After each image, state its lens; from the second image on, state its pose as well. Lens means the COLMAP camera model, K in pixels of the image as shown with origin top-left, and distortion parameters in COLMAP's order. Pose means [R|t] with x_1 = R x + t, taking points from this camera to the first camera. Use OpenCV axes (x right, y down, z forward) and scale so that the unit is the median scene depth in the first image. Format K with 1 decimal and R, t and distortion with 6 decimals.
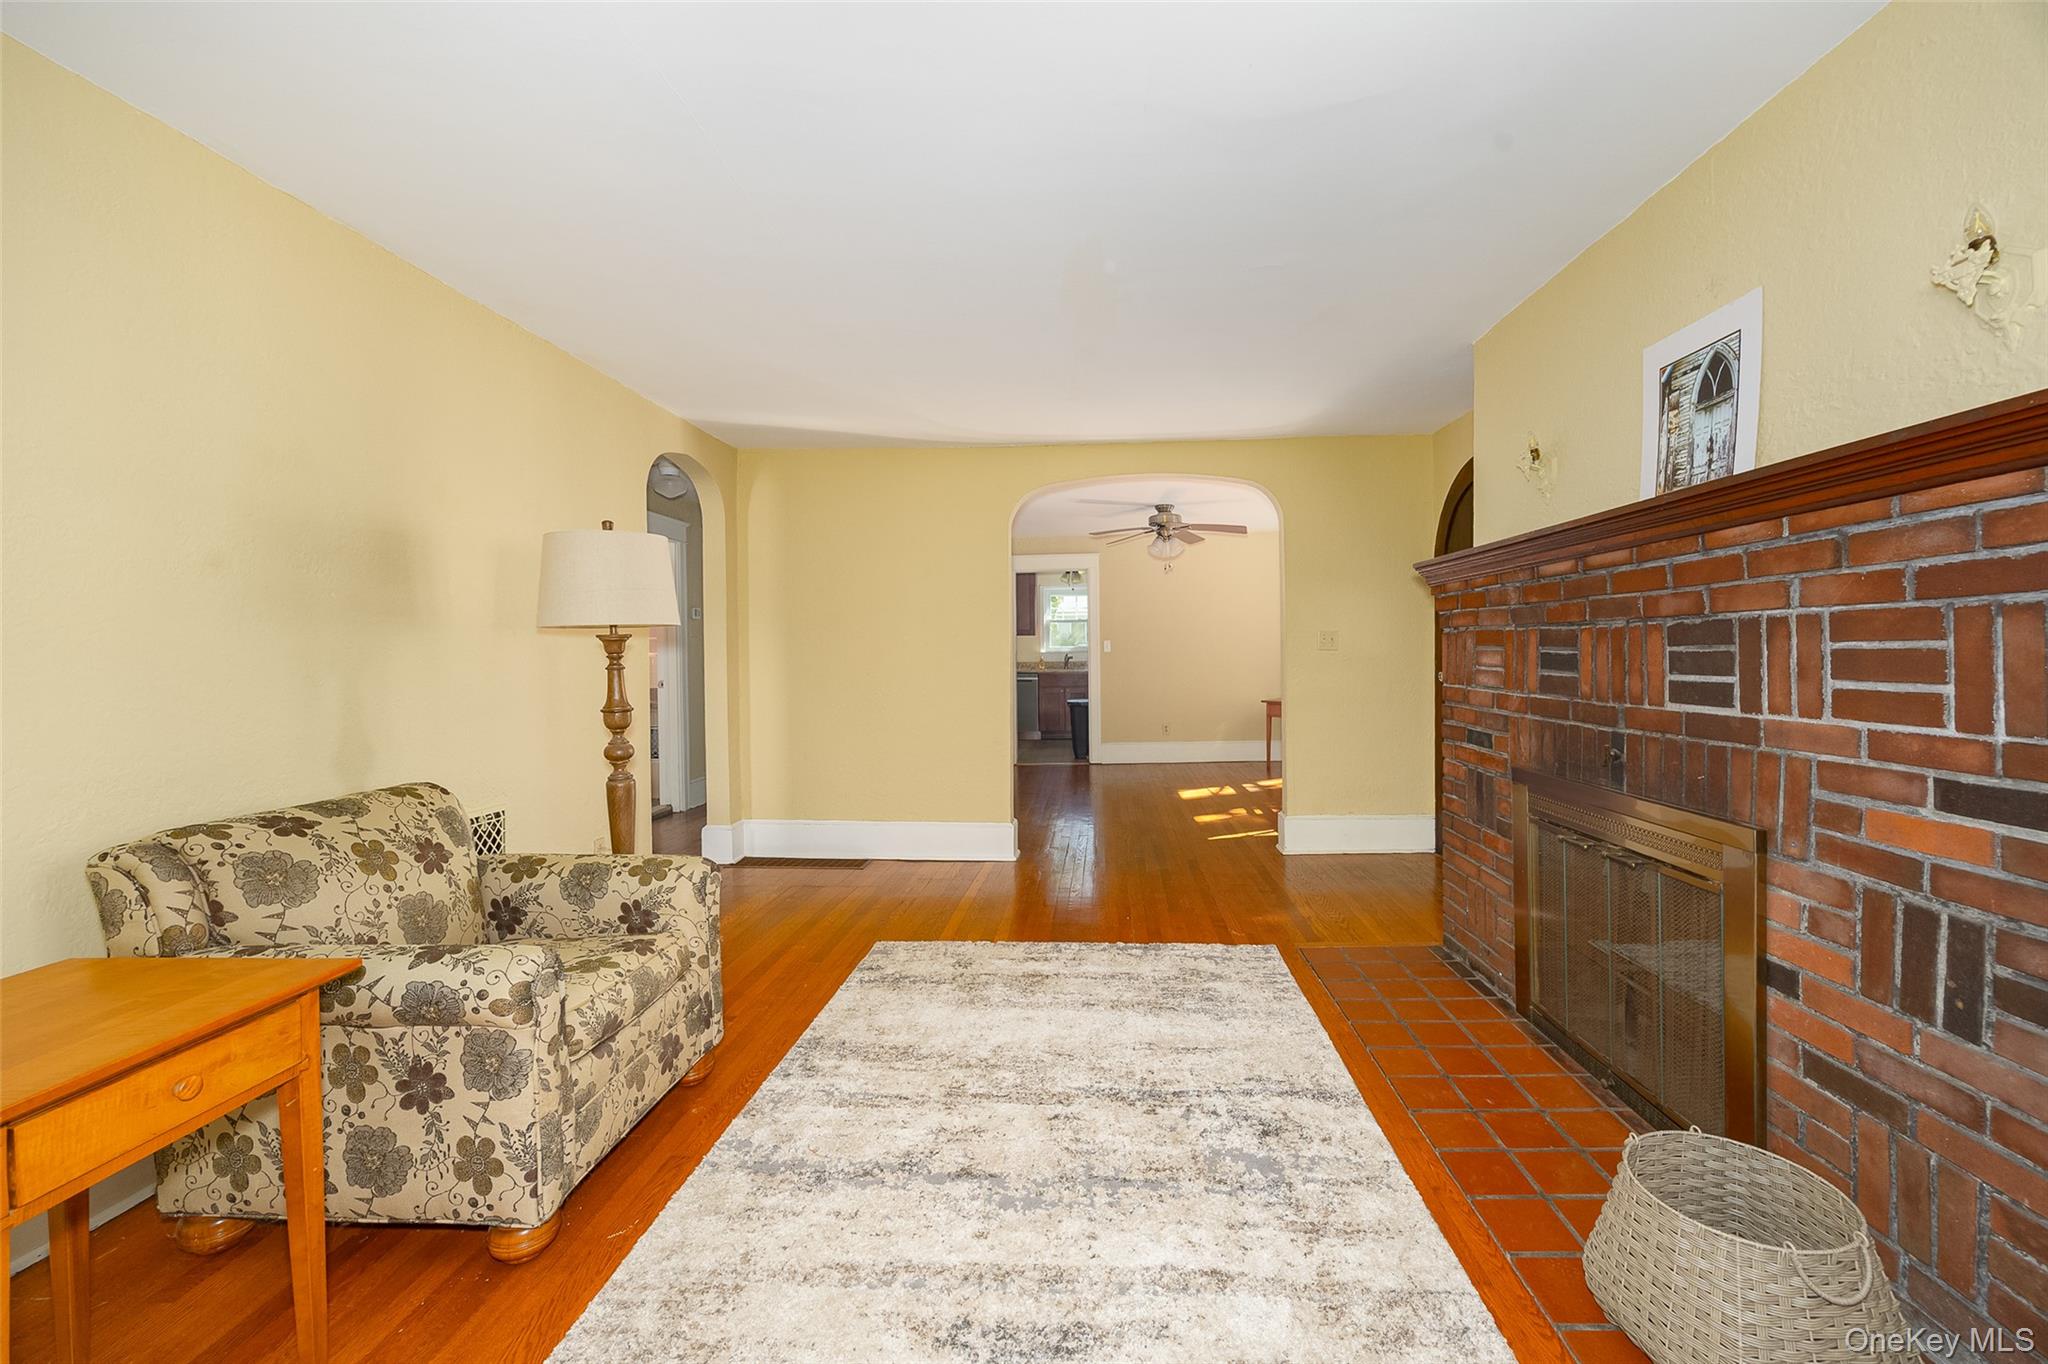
lens RADIAL K [[812.5, 0, 1036.2], [0, 812.5, 667.5], [0, 0, 1]] dist [0.001114, 0.000971]
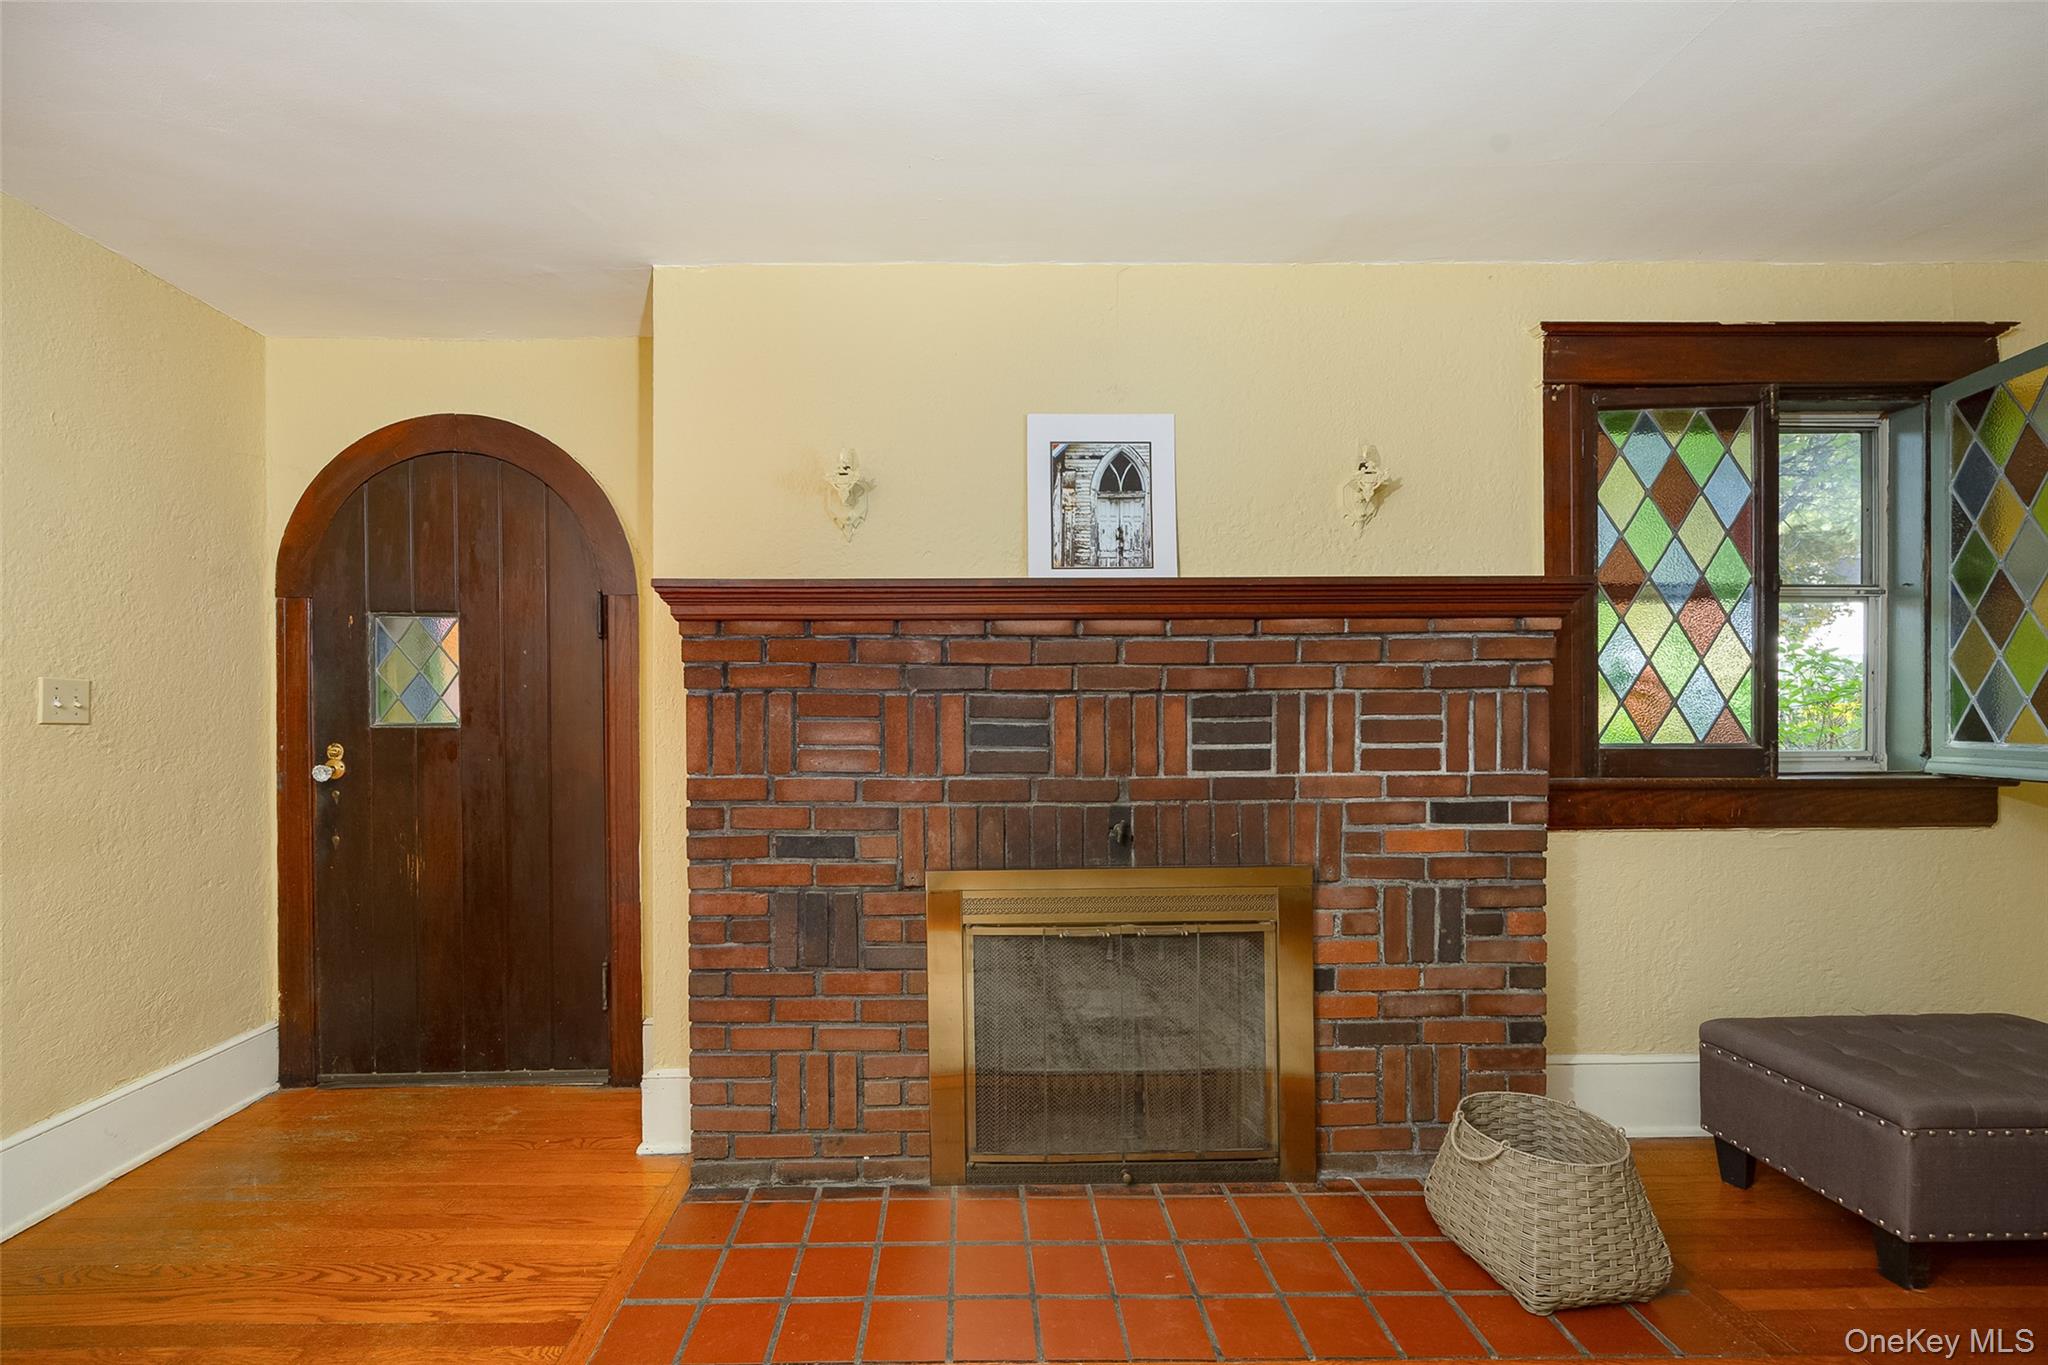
lens RADIAL K [[812.5, 0, 1005.3], [0, 812.5, 723.1], [0, 0, 1]] dist [0.001114, 0.000971]
pose [[-0.082016, 0.006043, 0.996613, -0.294288], [0.024143, 0.999700, -0.004075, -0.023114], [-0.996339, 0.023727, -0.082137, 1.502163]]
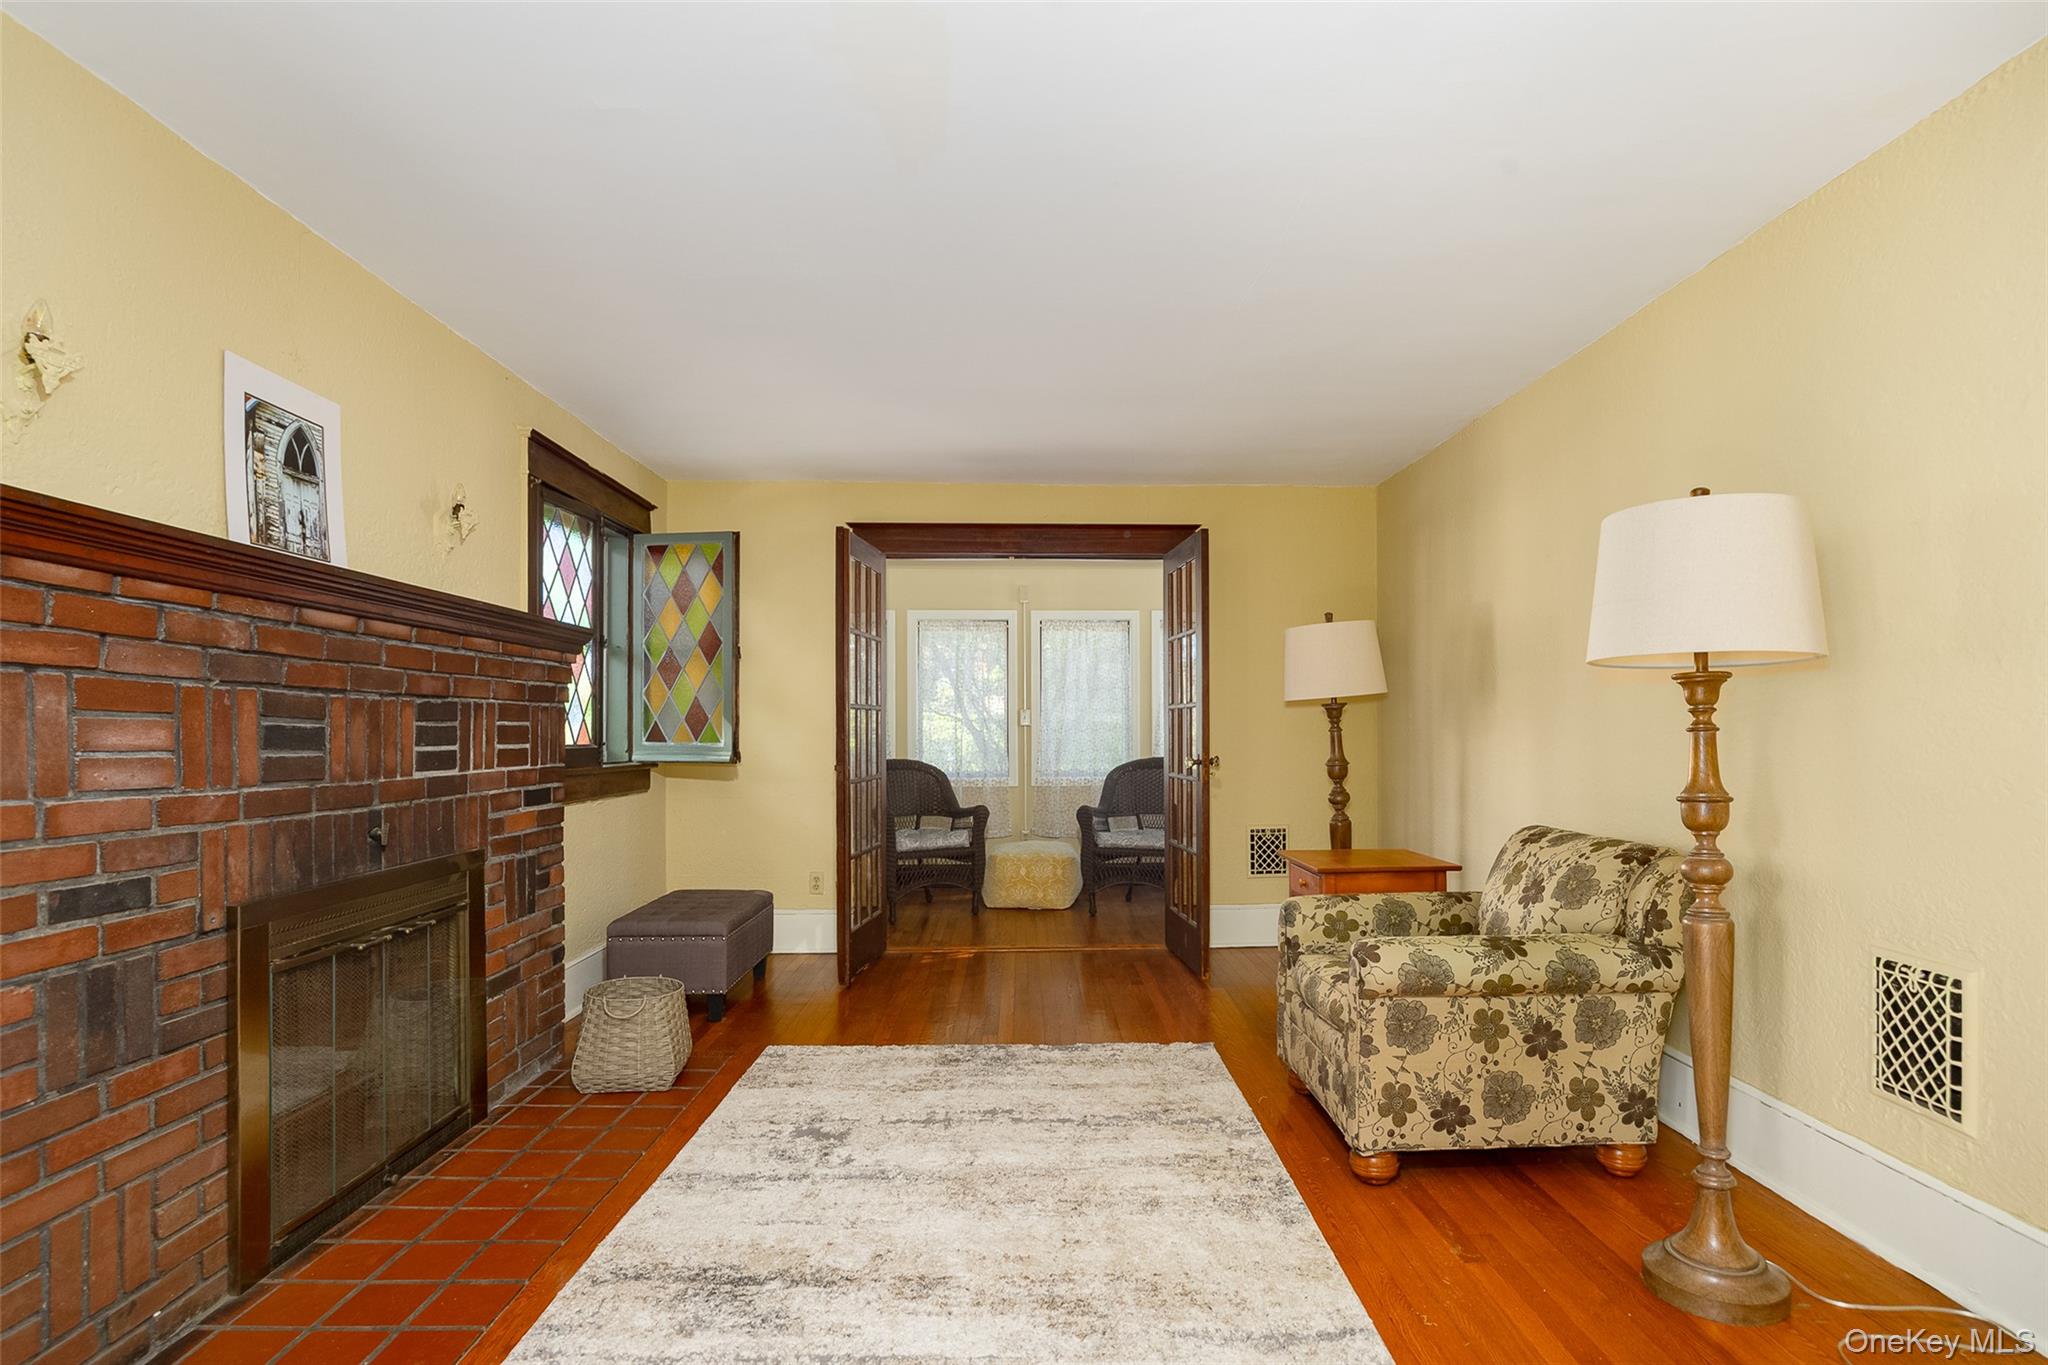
lens RADIAL K [[1036.0, 0, 1037.8], [0, 1036.0, 725.7], [0, 0, 1]] dist [-0.005164, -0.001322]
pose [[-0.995643, 0.015371, -0.091973, 0.065459], [0.014269, 0.999818, 0.012629, -0.028853], [0.092150, 0.011261, -0.995681, 2.815067]]
